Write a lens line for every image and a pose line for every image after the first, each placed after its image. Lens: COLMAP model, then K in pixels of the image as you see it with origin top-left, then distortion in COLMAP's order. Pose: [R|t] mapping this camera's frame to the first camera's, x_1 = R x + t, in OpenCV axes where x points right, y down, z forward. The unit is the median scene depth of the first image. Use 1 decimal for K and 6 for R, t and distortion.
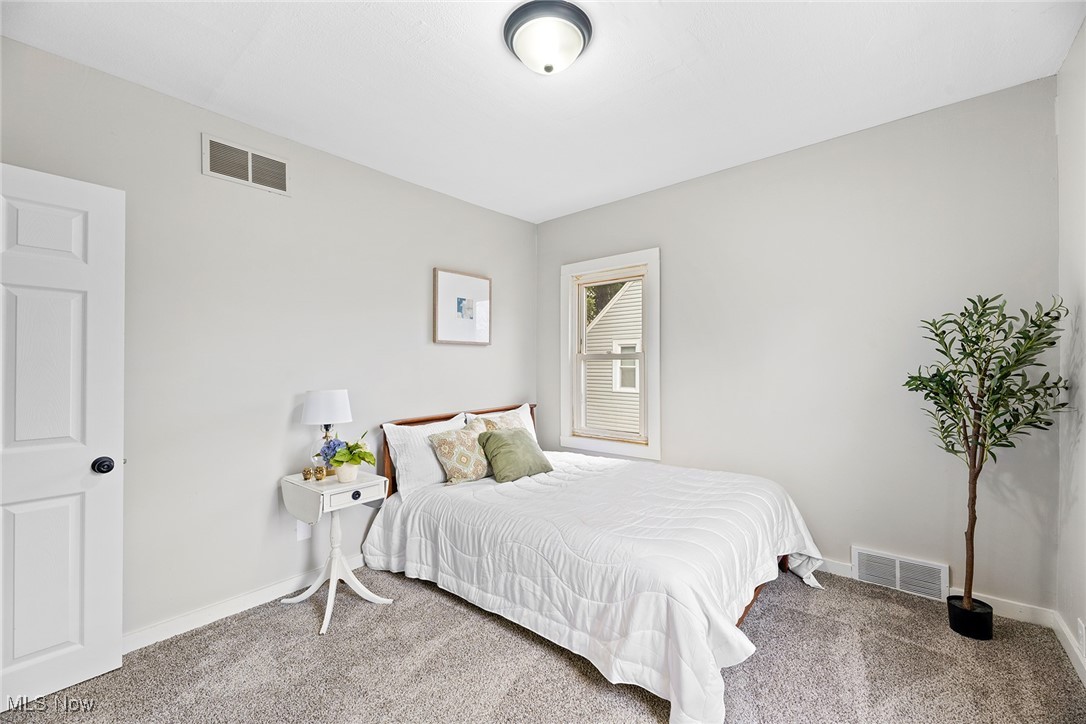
lens RADIAL K [[441.7, 0, 546.5], [0, 441.7, 365.9], [0, 0, 1]] dist [-0.003097, -0.000185]
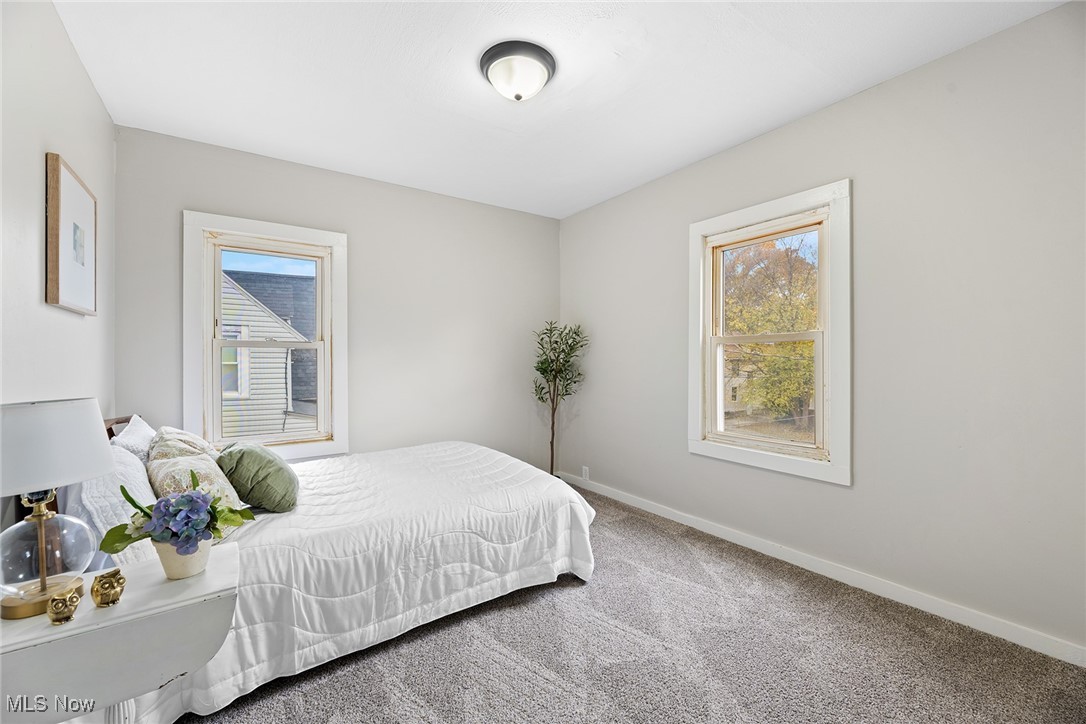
lens RADIAL K [[441.7, 0, 544.8], [0, 441.7, 361.9], [0, 0, 1]] dist [-0.003097, -0.000185]
pose [[0.251188, -0.002165, 0.967936, -0.902407], [0.000861, 0.999998, 0.002014, 0.018838], [-0.967938, 0.000328, 0.251189, 0.510737]]
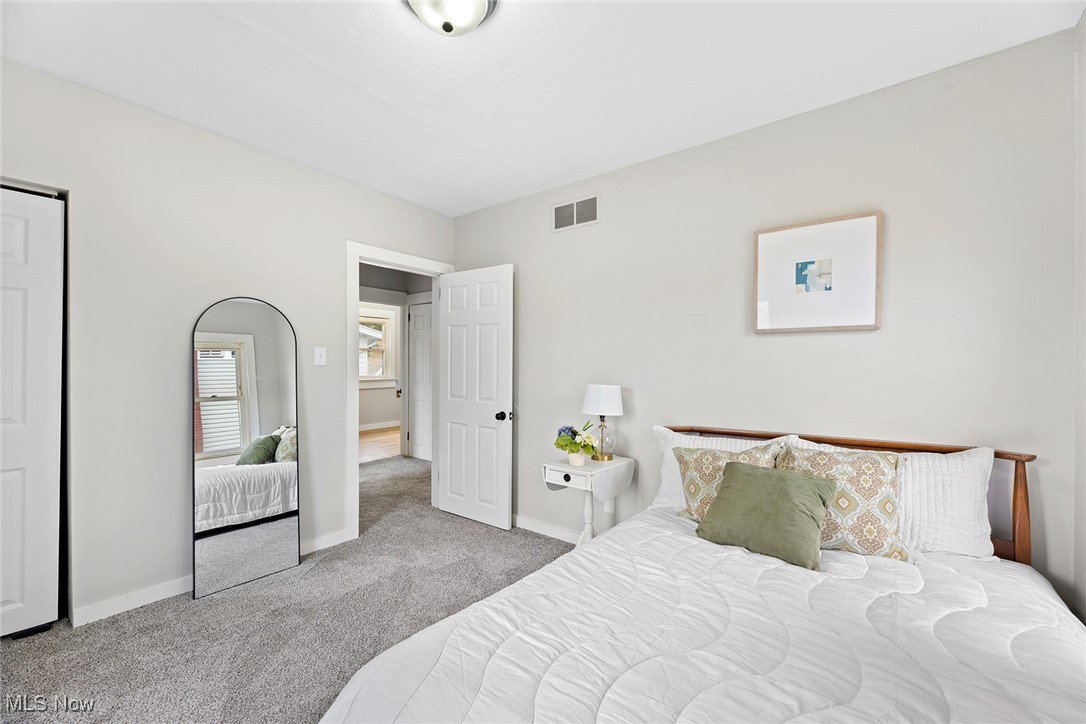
lens RADIAL K [[441.7, 0, 534.9], [0, 441.7, 360.5], [0, 0, 1]] dist [-0.003097, -0.000185]
pose [[0.034755, 0.004783, -0.999384, 0.727085], [-0.000463, 0.999989, 0.004770, -0.014482], [0.999396, 0.000297, 0.034757, 0.915996]]
